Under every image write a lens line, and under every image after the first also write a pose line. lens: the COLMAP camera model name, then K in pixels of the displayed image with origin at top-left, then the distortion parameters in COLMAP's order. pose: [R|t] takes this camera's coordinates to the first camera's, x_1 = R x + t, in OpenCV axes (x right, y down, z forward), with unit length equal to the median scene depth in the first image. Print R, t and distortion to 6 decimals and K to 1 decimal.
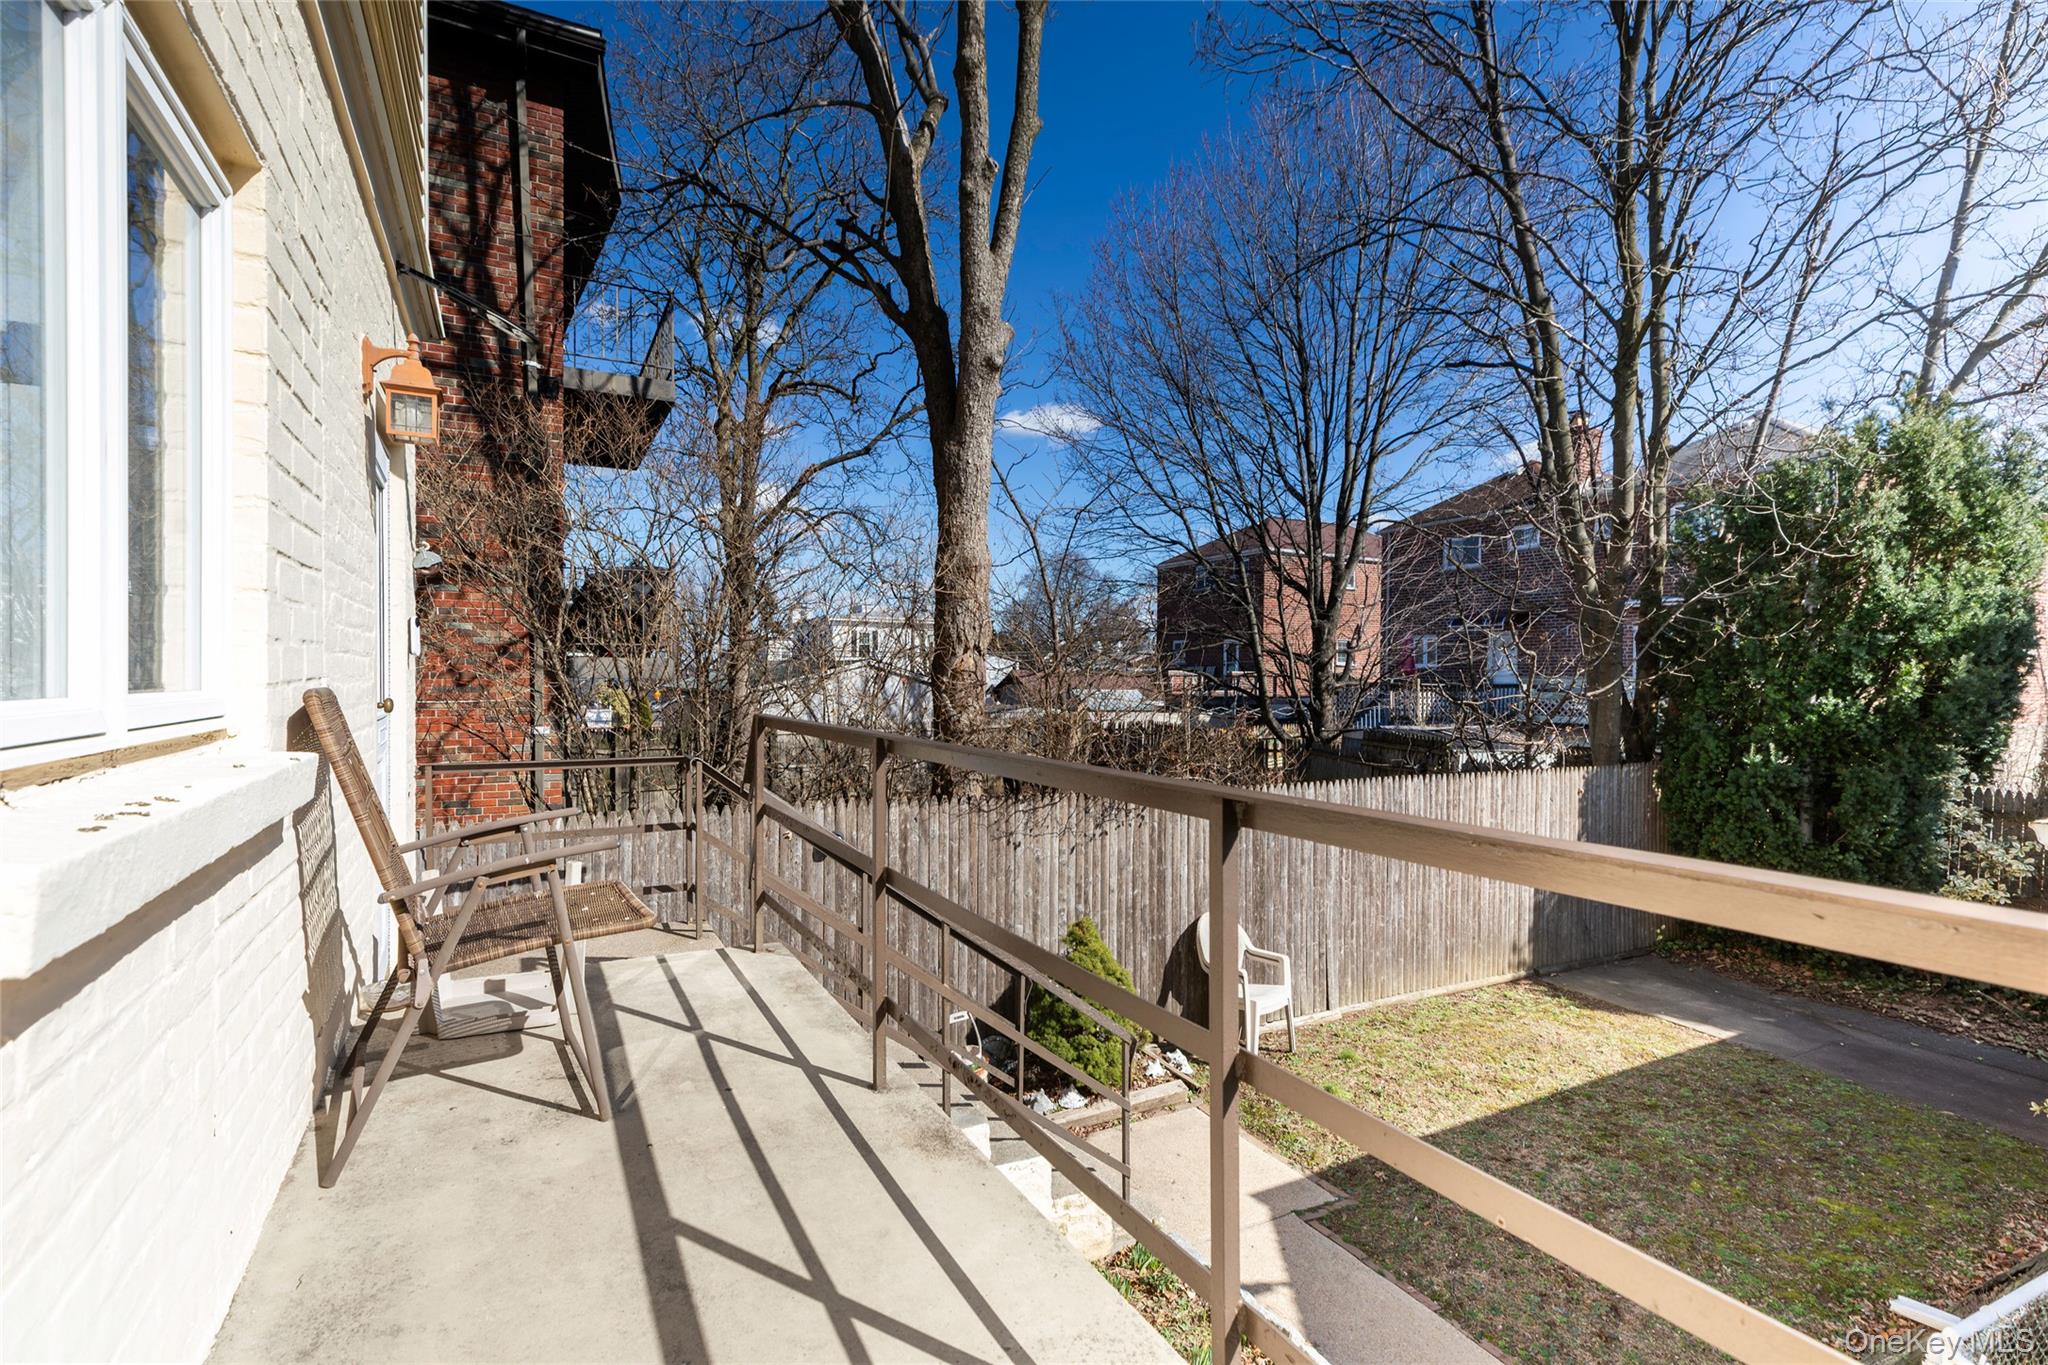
lens RADIAL K [[936.7, 0, 1037.5], [0, 936.7, 684.3], [0, 0, 1]] dist [0.001728, 0.000170]
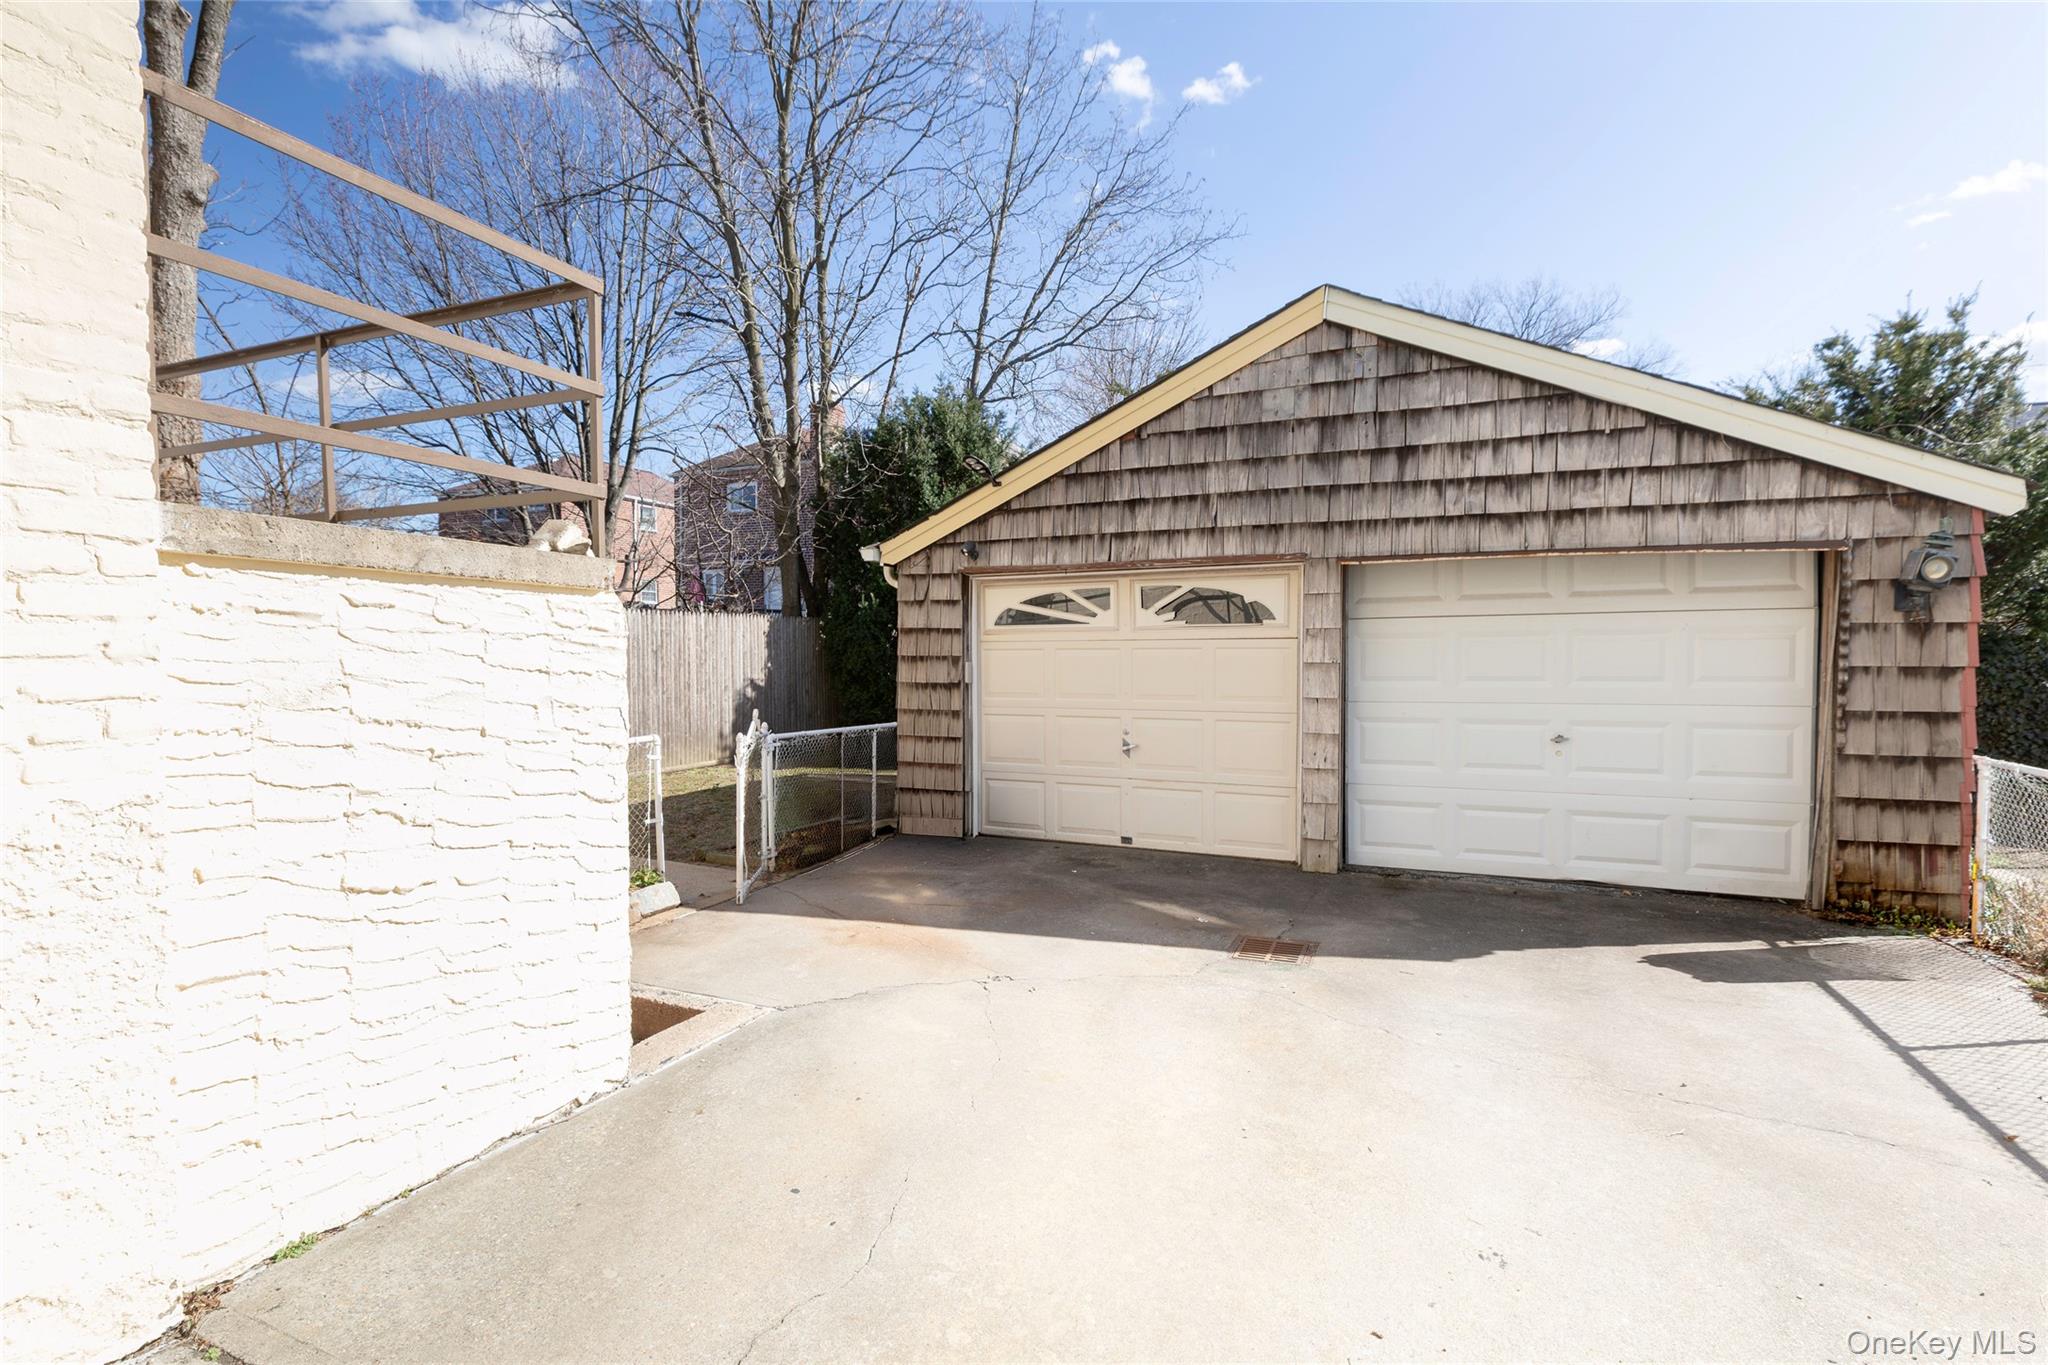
lens RADIAL K [[936.7, 0, 1037.5], [0, 936.7, 684.3], [0, 0, 1]] dist [0.001728, 0.000170]
pose [[0.780108, -0.031953, 0.624828, 0.012235], [0.014657, 0.999354, 0.032807, 0.135859], [-0.625473, -0.016435, 0.780073, -0.322456]]
